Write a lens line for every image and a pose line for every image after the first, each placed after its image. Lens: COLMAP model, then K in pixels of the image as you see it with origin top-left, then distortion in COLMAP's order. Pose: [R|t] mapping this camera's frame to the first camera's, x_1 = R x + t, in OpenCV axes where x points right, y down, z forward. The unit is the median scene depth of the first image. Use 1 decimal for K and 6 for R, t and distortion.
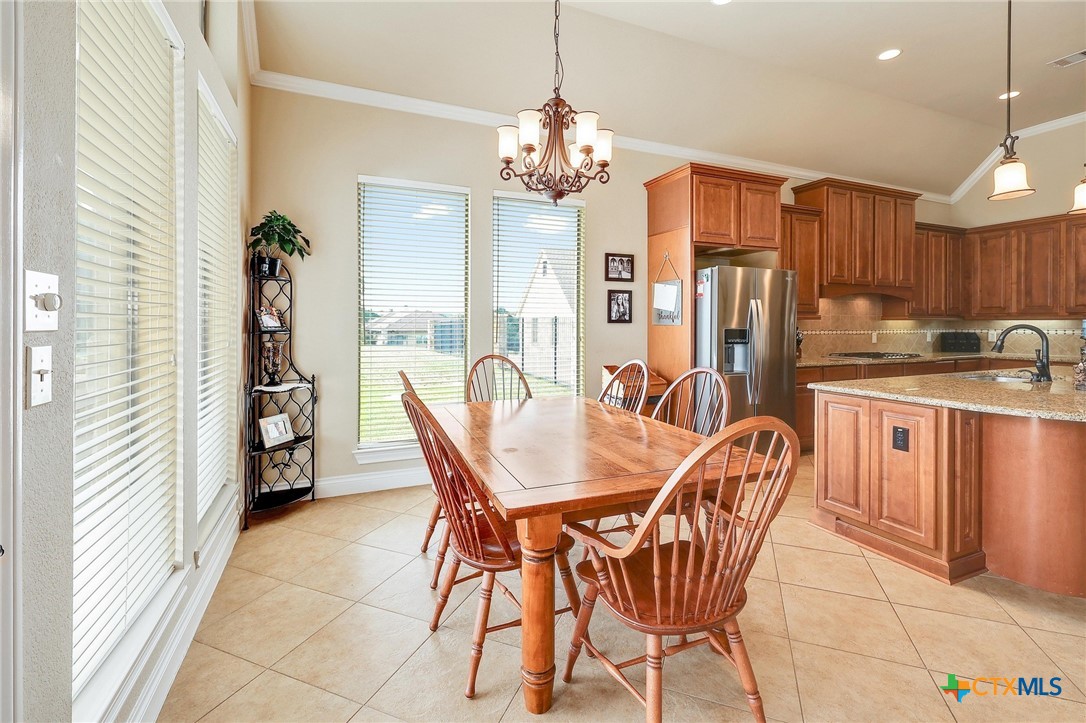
lens RADIAL K [[481.5, 0, 543.9], [0, 481.5, 324.7], [0, 0, 1]] dist [0.004477, -0.000738]
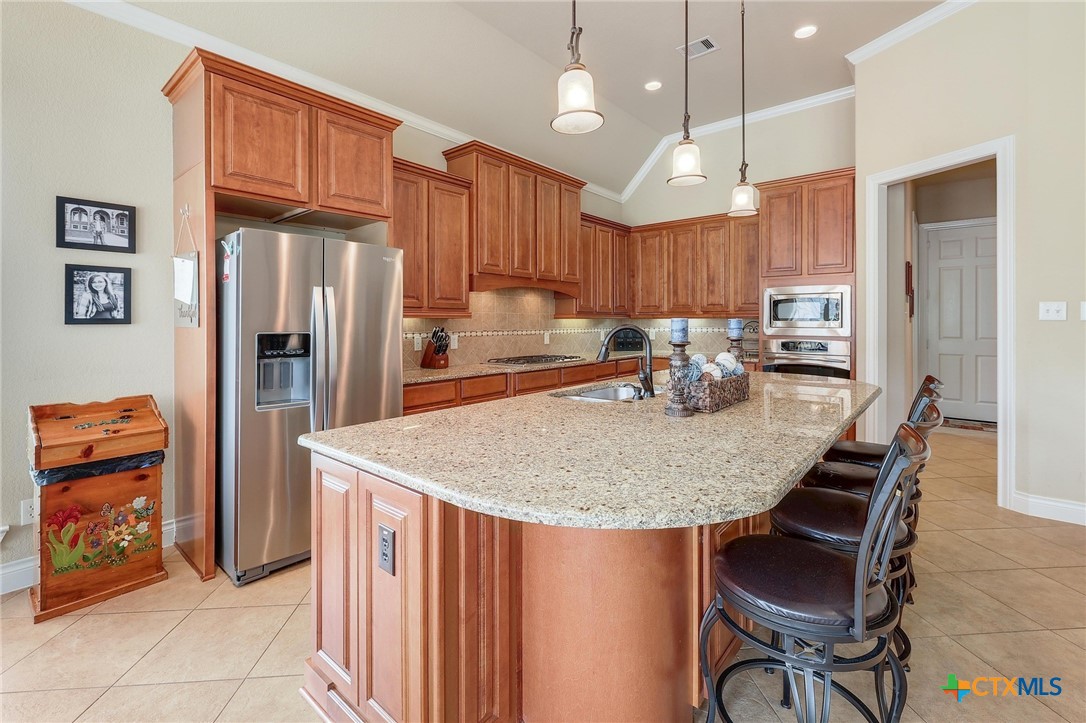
lens RADIAL K [[481.5, 0, 546.1], [0, 481.5, 321.9], [0, 0, 1]] dist [0.004477, -0.000738]
pose [[0.894252, -0.003610, 0.447549, 0.326816], [0.004732, 0.999988, -0.001389, -0.002756], [-0.447538, 0.003360, 0.894258, 0.228240]]
